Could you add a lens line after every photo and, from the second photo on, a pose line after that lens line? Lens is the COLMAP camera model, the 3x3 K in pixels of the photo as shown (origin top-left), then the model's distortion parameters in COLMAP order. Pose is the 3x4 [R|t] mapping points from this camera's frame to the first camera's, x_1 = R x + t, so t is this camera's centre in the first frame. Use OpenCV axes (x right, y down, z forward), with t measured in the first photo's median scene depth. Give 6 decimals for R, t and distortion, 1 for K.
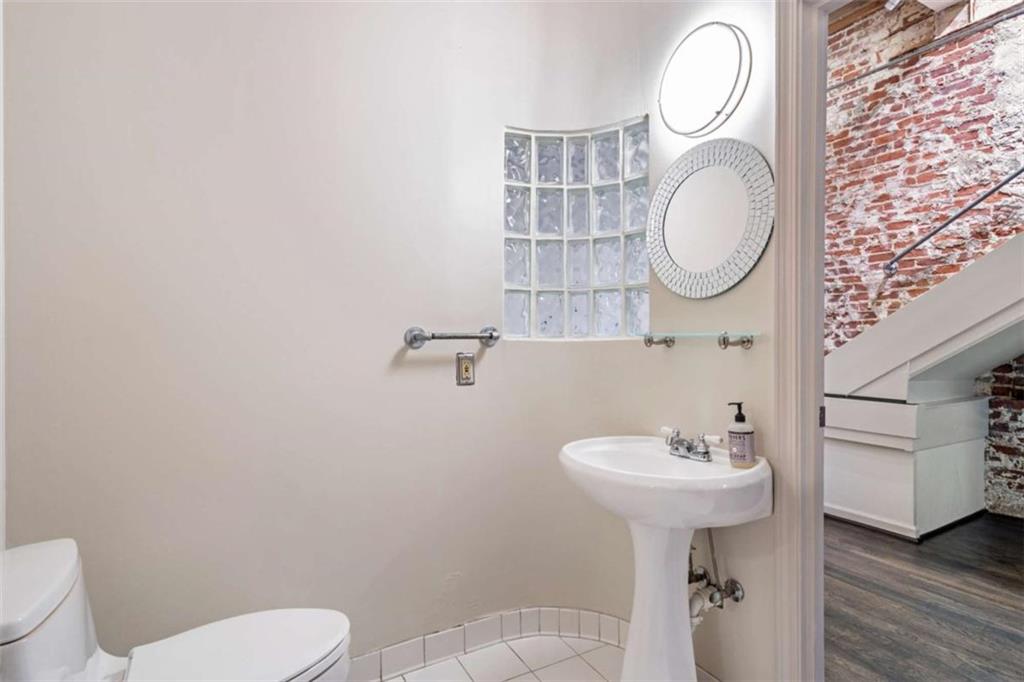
lens RADIAL K [[505.9, 0, 511.6], [0, 505.9, 343.1], [0, 0, 1]] dist [0.001407, -0.000134]
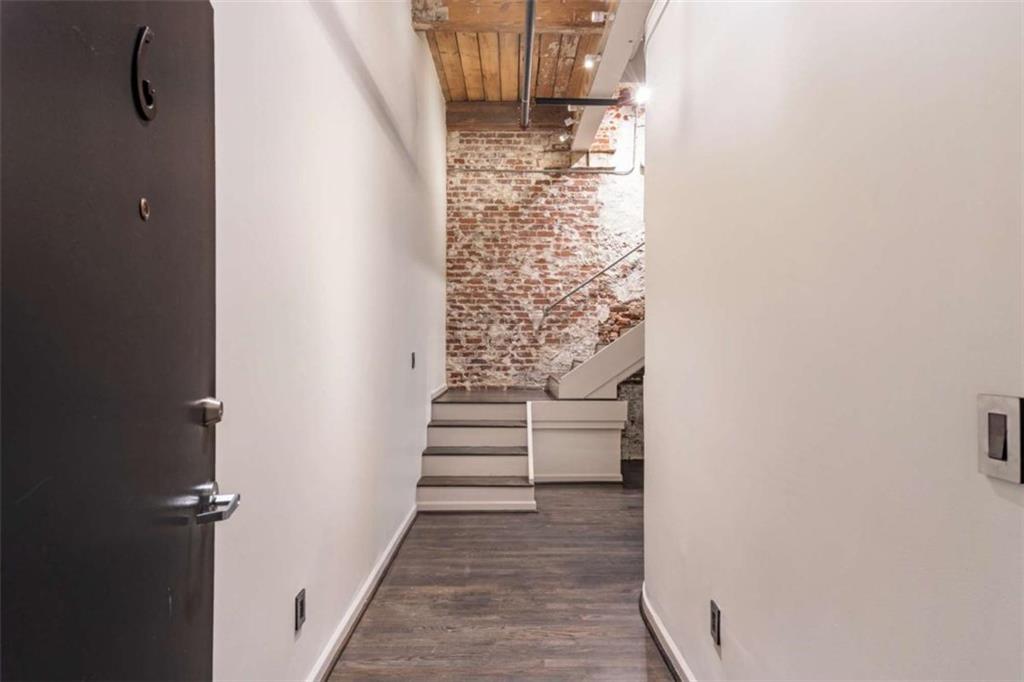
lens RADIAL K [[565.4, 0, 510.8], [0, 565.4, 340.8], [0, 0, 1]] dist [0.004826, 0.000145]
pose [[0.497186, 0.006372, 0.867621, -0.726552], [0.003602, 0.999949, -0.009408, -0.042877], [-0.867637, 0.007803, 0.497138, 0.273760]]
